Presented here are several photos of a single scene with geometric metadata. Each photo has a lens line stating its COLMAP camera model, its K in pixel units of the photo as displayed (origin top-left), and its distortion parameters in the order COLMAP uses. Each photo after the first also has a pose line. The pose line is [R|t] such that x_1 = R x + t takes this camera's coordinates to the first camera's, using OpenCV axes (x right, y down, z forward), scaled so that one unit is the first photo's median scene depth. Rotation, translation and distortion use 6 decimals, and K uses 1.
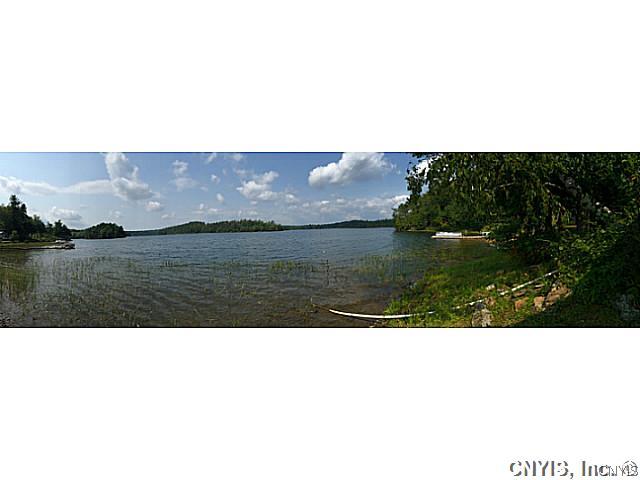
lens RADIAL K [[542.5, 0, 317.5], [0, 542.5, 239.3], [0, 0, 1]] dist [0.054153, -0.062612]
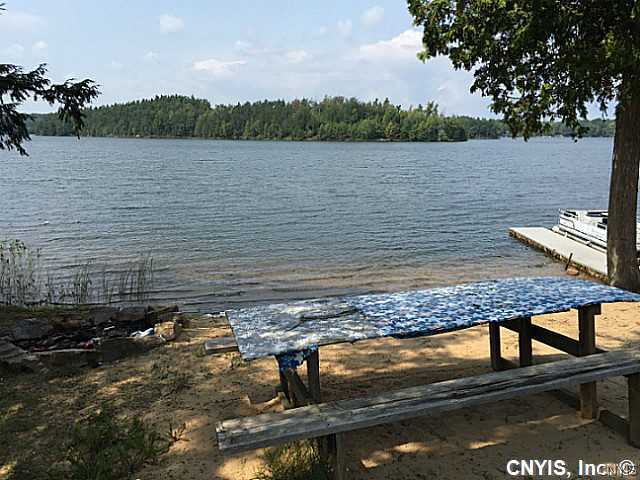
lens RADIAL K [[542.5, 0, 320.9], [0, 542.5, 238.3], [0, 0, 1]] dist [0.054153, -0.062612]
pose [[0.983866, 0.005734, 0.178814, -0.209576], [-0.032554, 0.988538, 0.147422, -0.003461], [-0.175919, -0.150865, 0.972776, 0.737890]]
